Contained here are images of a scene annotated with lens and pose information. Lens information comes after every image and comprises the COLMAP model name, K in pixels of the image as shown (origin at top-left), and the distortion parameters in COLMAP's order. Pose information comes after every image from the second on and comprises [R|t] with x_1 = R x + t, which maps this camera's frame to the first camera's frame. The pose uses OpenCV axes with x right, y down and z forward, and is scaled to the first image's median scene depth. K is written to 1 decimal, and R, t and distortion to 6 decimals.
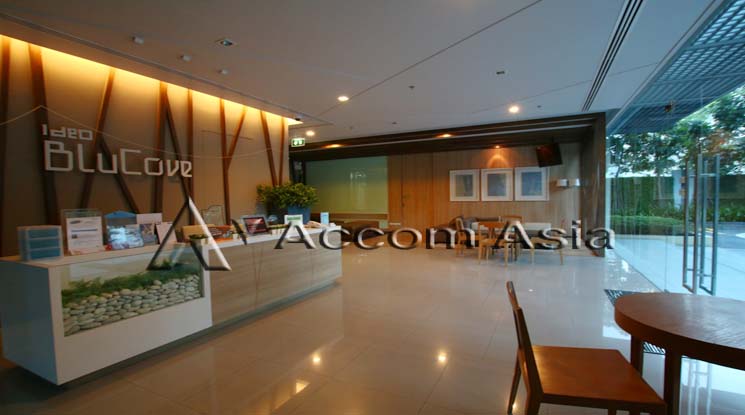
lens RADIAL K [[340.1, 0, 372.1], [0, 340.1, 212.9], [0, 0, 1]] dist [0.001515, -0.000013]
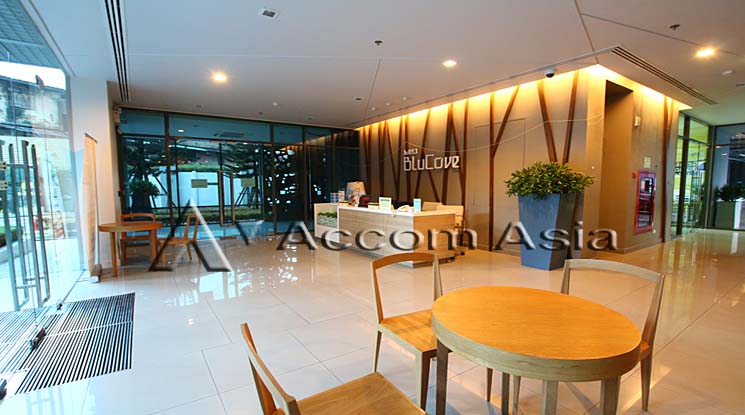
lens RADIAL K [[340.1, 0, 372.7], [0, 340.1, 210.4], [0, 0, 1]] dist [0.001515, -0.000013]
pose [[-0.474213, 0.079282, -0.876833, 0.841454], [-0.030202, 0.993886, 0.106200, -0.071917], [0.879892, 0.076843, -0.468920, 1.397386]]
